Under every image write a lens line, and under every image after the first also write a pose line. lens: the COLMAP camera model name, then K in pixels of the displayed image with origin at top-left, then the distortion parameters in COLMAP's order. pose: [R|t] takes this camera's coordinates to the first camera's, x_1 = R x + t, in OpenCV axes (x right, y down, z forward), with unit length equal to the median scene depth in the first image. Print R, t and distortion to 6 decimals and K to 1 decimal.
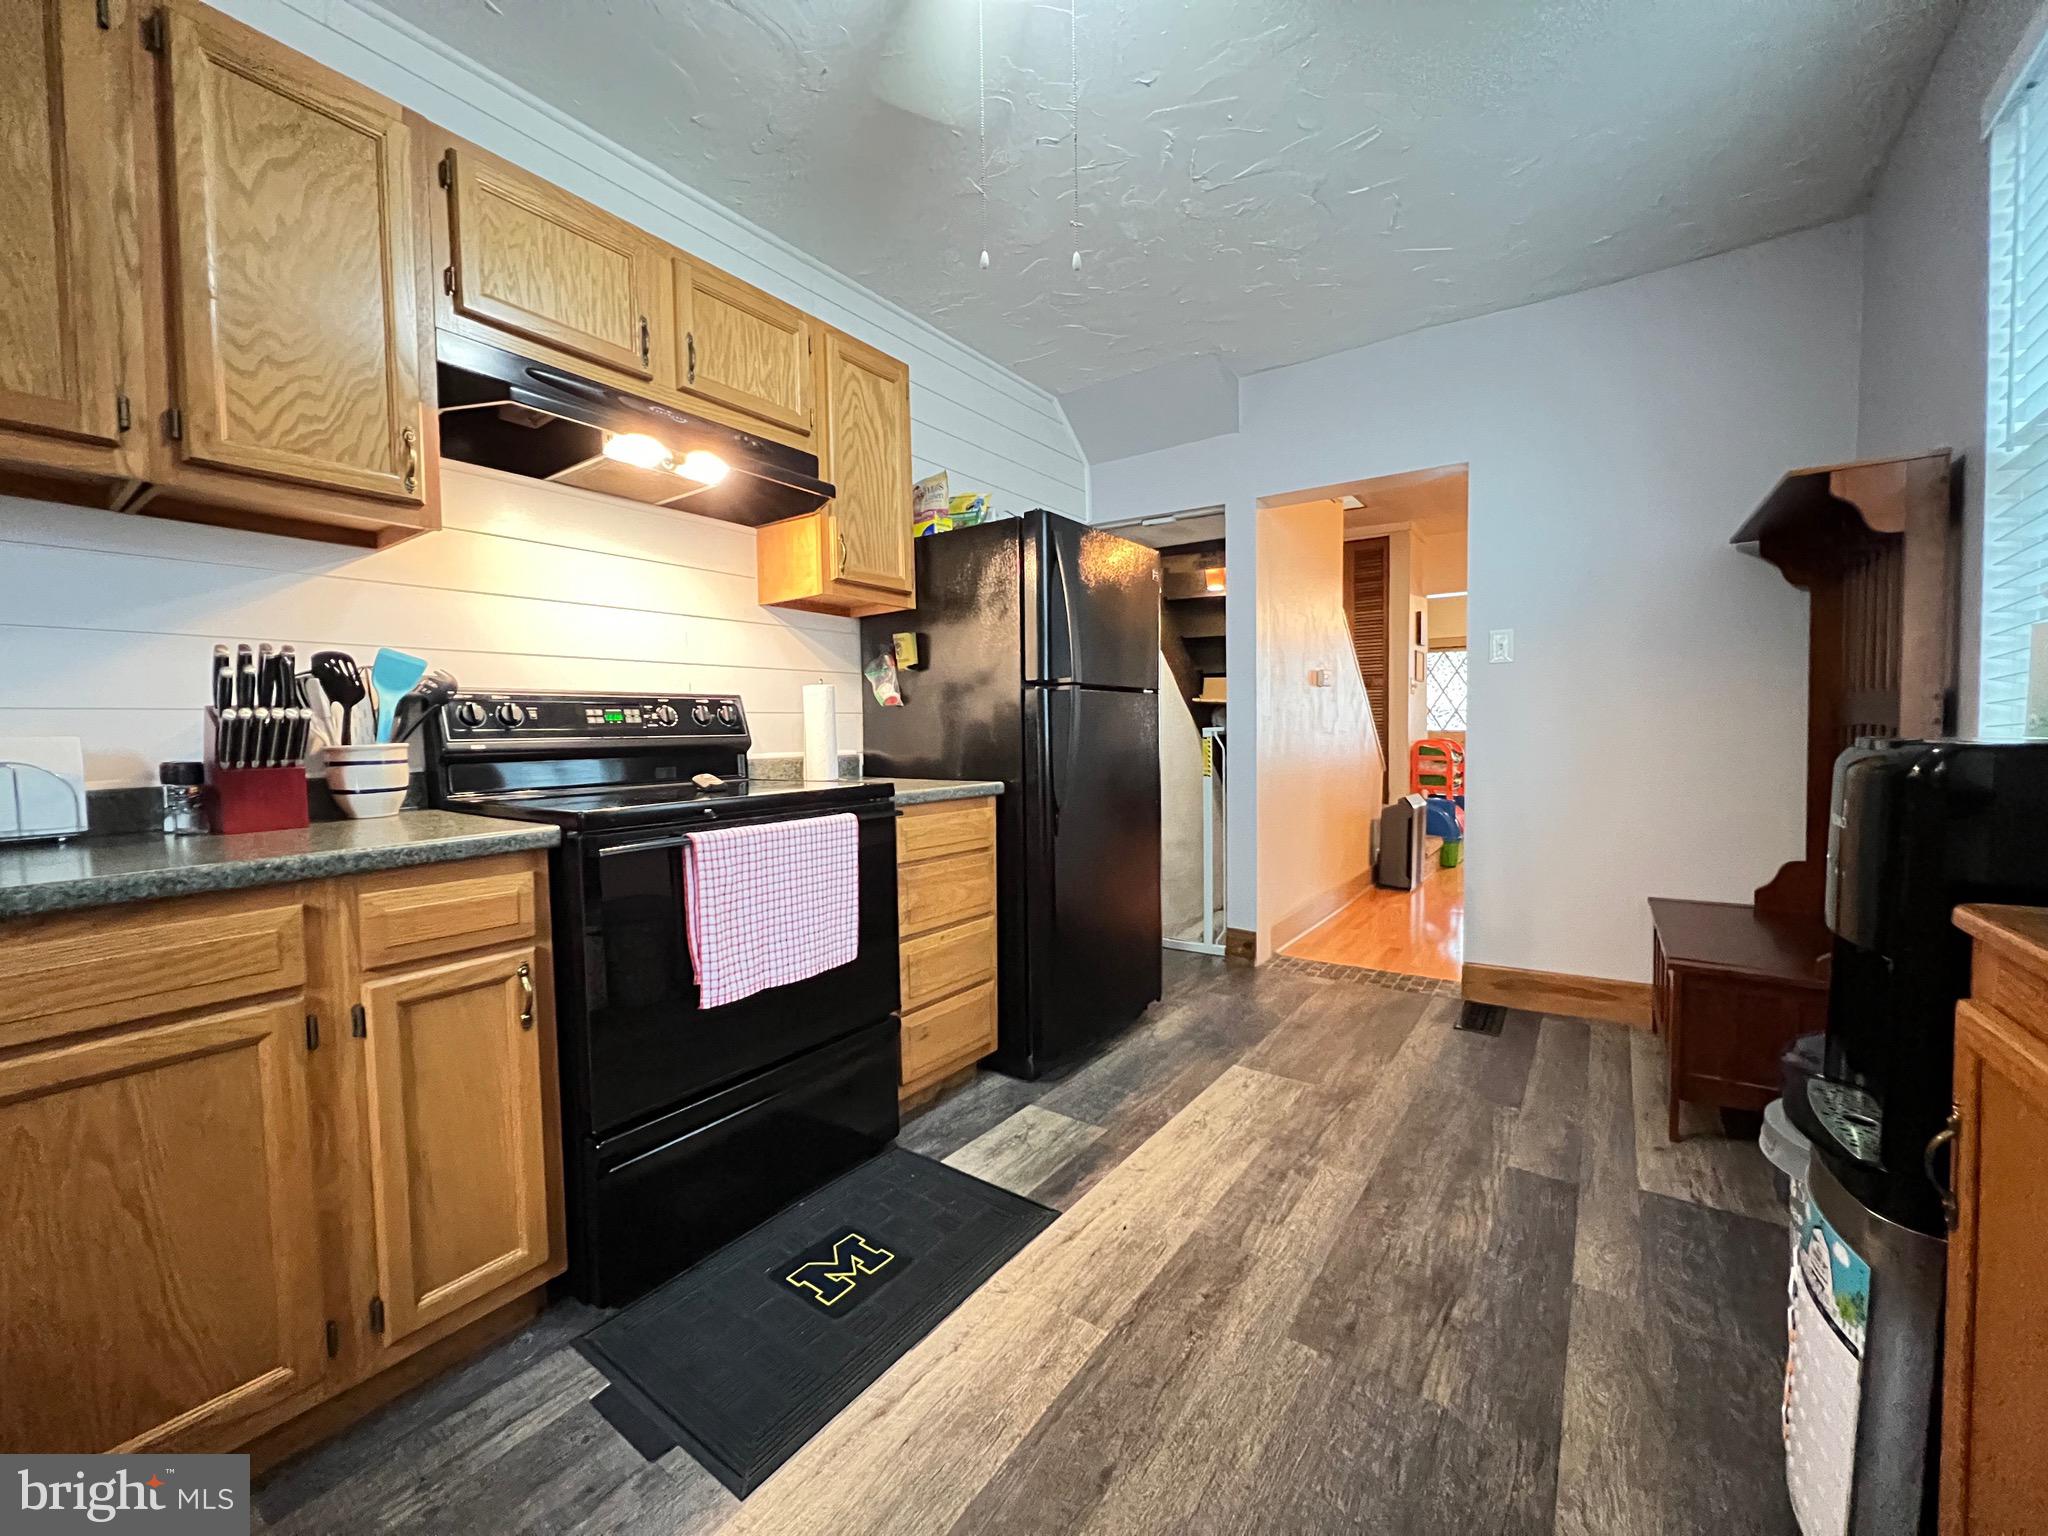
lens RADIAL K [[815.0, 0, 1023.7], [0, 815.0, 760.7], [0, 0, 1]] dist [-0.003717, -0.000203]
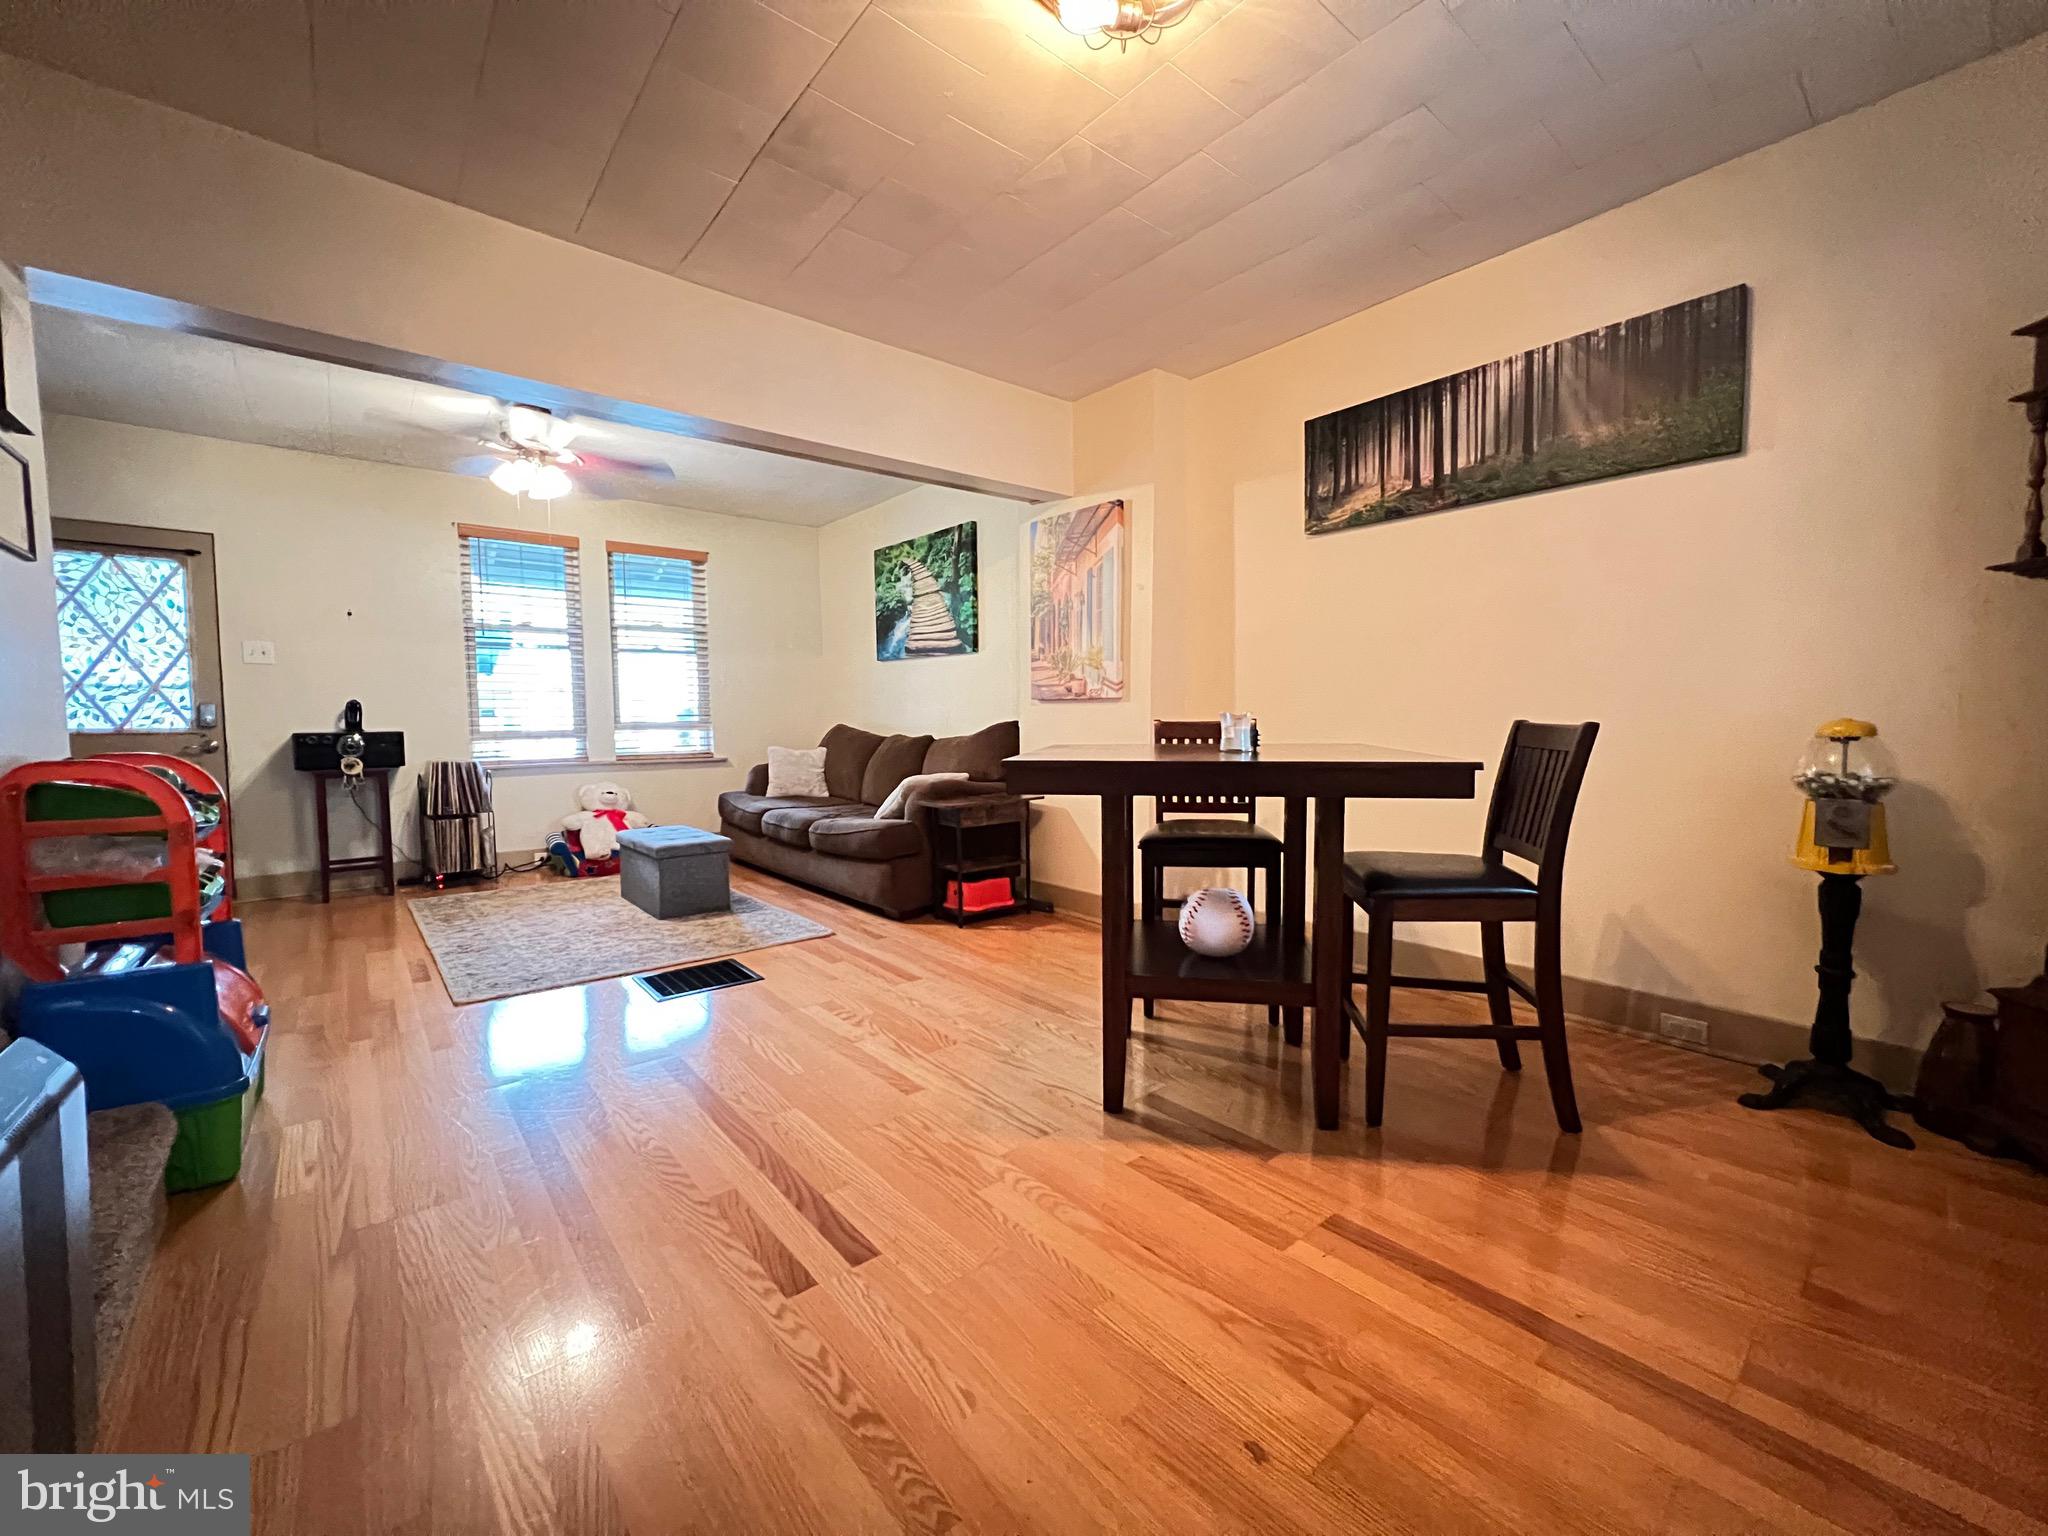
lens RADIAL K [[838.1, 0, 1030.3], [0, 838.1, 761.4], [0, 0, 1]] dist [-0.000623, 0.000009]
pose [[0.250936, -0.039491, 0.967198, 1.002826], [0.042127, 0.998666, 0.029846, -0.066941], [-0.967087, 0.033255, 0.252265, 2.035516]]
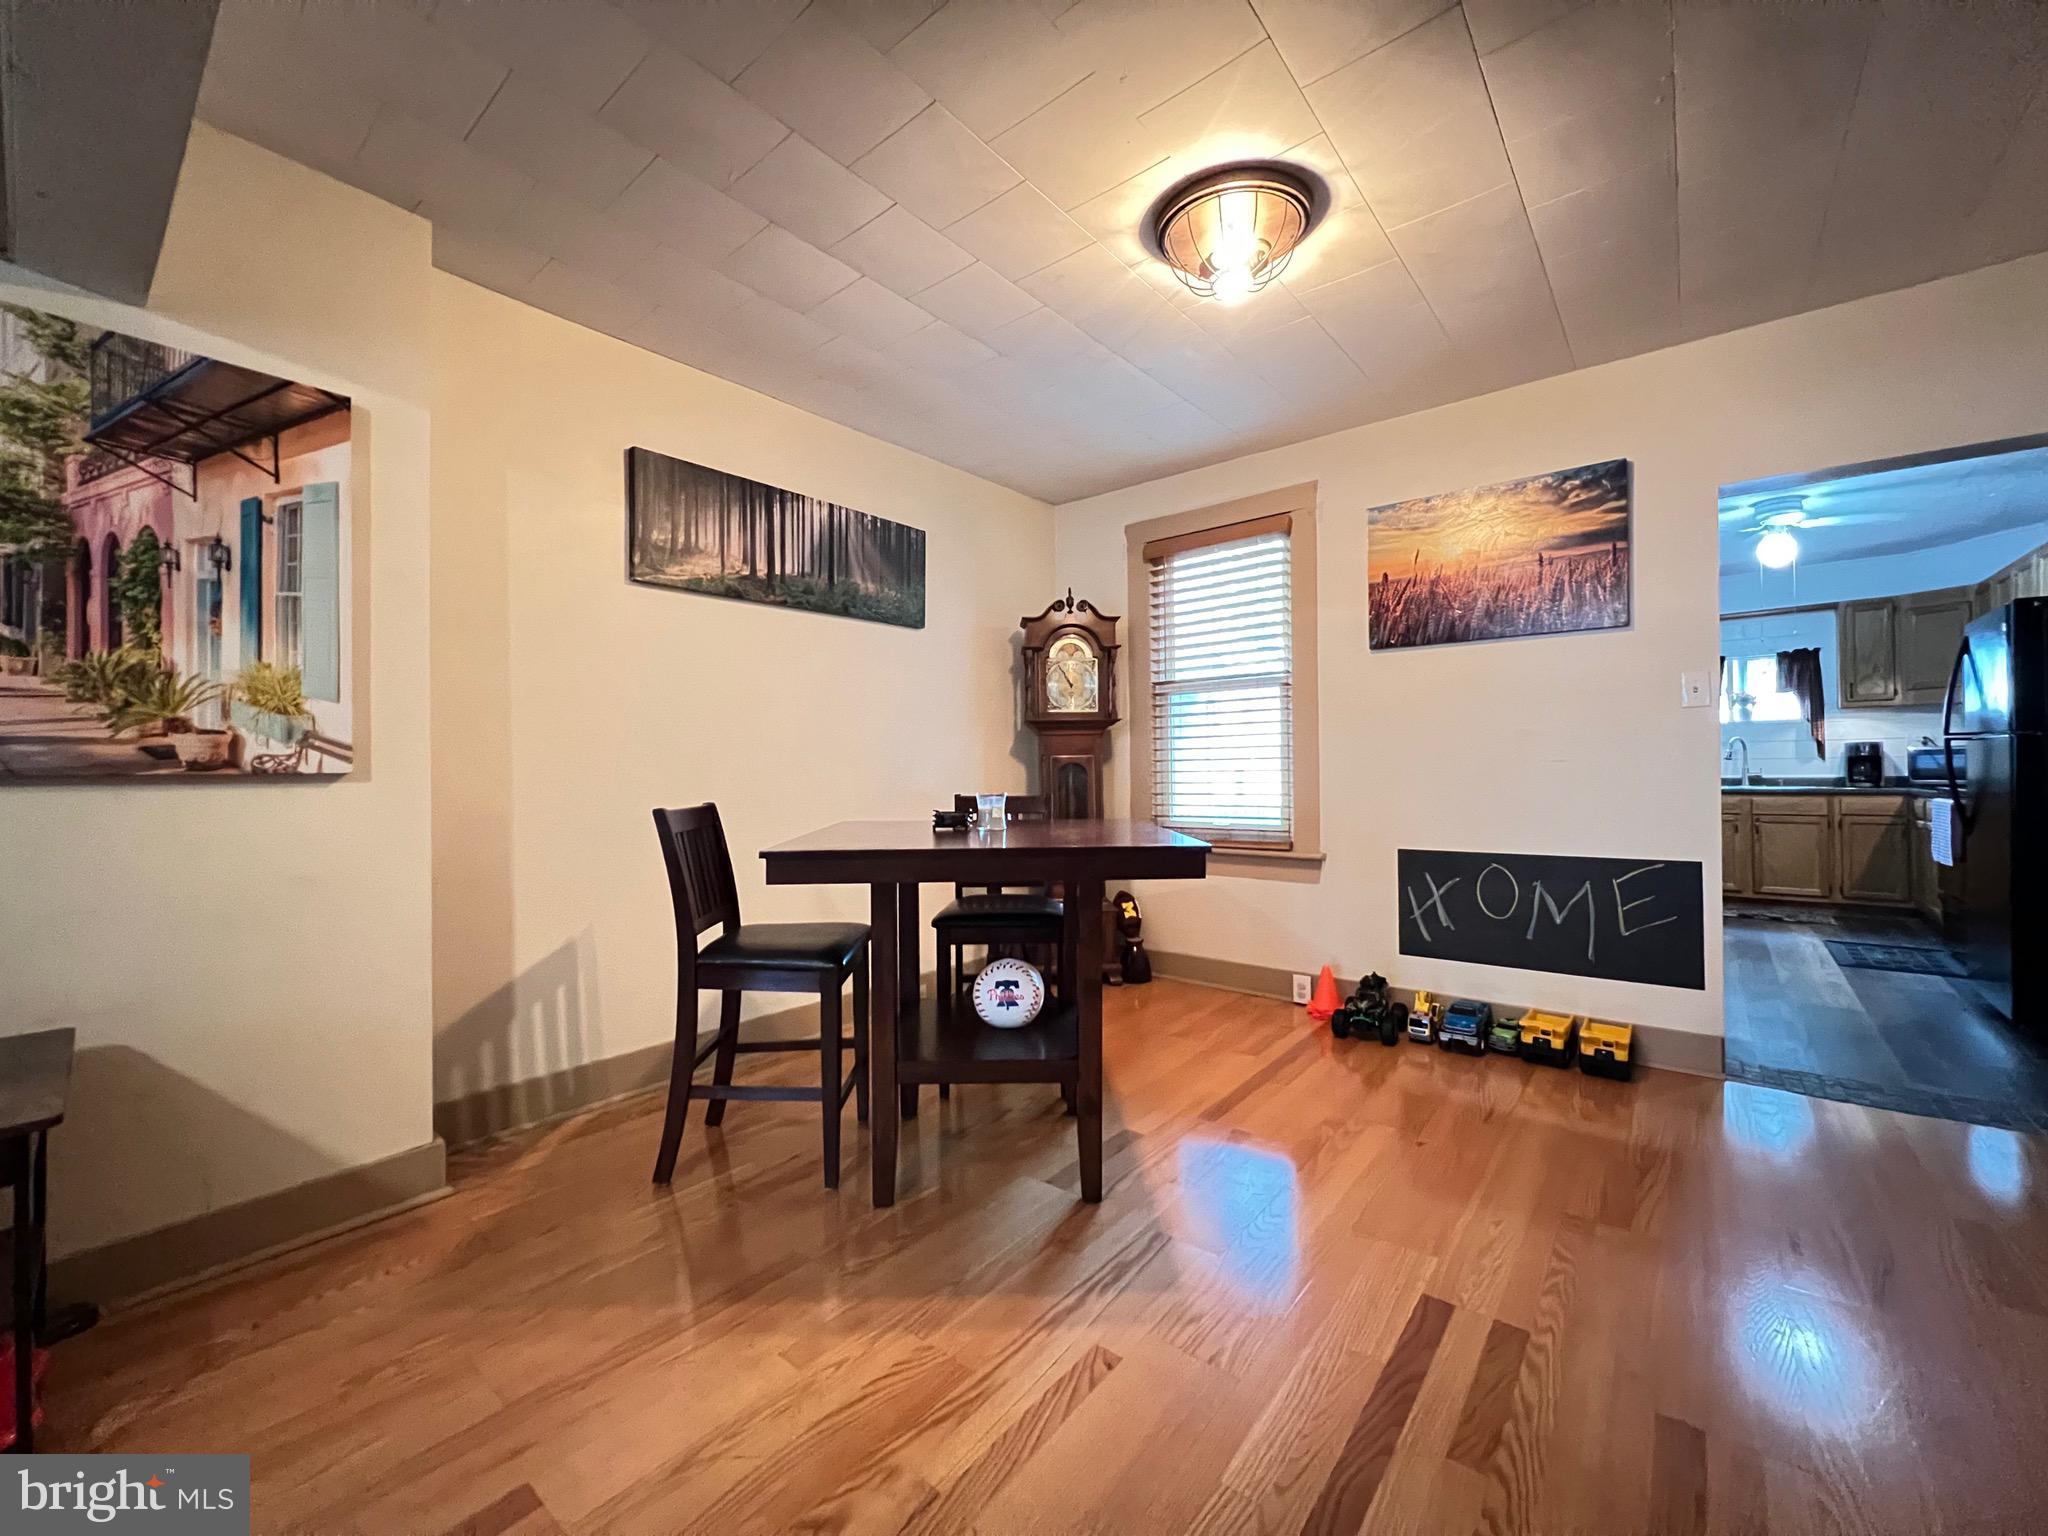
lens RADIAL K [[818.4, 0, 1020.2], [0, 818.4, 765.0], [0, 0, 1]] dist [-0.001399, -0.000054]
pose [[-0.997432, 0.024788, 0.067189, 2.169078], [0.027130, 0.999048, 0.034173, -0.179499], [-0.066278, 0.035909, -0.997155, 3.358680]]
